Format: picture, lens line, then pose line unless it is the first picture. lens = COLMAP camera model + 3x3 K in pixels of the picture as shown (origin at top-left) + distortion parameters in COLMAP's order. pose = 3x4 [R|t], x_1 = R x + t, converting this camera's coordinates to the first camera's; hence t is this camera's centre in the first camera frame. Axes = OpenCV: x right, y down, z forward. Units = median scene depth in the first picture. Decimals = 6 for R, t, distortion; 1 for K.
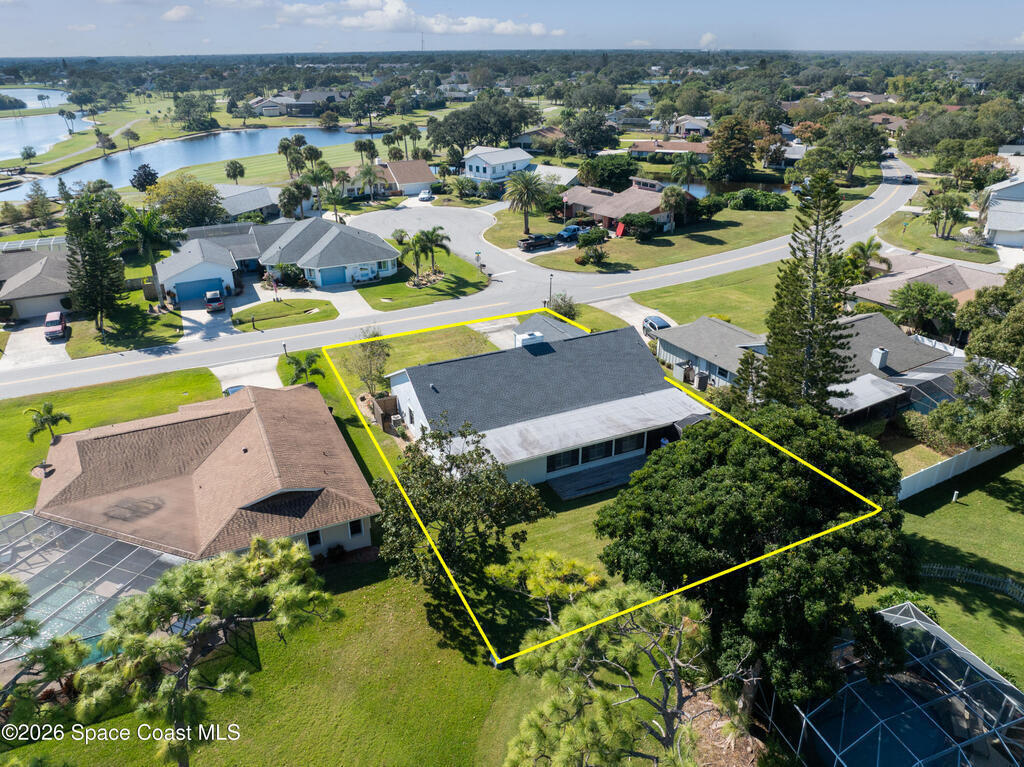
lens RADIAL K [[721.9, 0, 513.6], [0, 721.9, 392.4], [0, 0, 1]] dist [-0.047791, 0.013303]
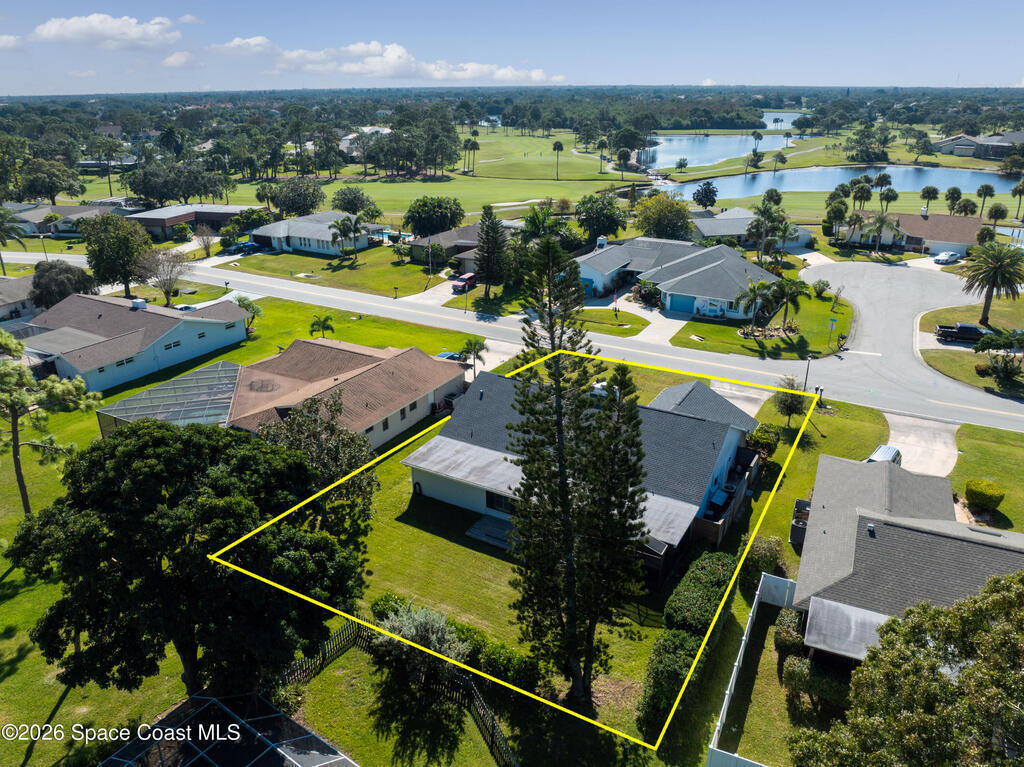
lens RADIAL K [[721.9, 0, 516.8], [0, 721.9, 374.8], [0, 0, 1]] dist [-0.047791, 0.013303]
pose [[0.563395, 0.309372, -0.766078, 0.344792], [-0.353105, 0.928456, 0.115263, -0.083123], [0.746929, 0.205567, 0.632328, 0.164079]]
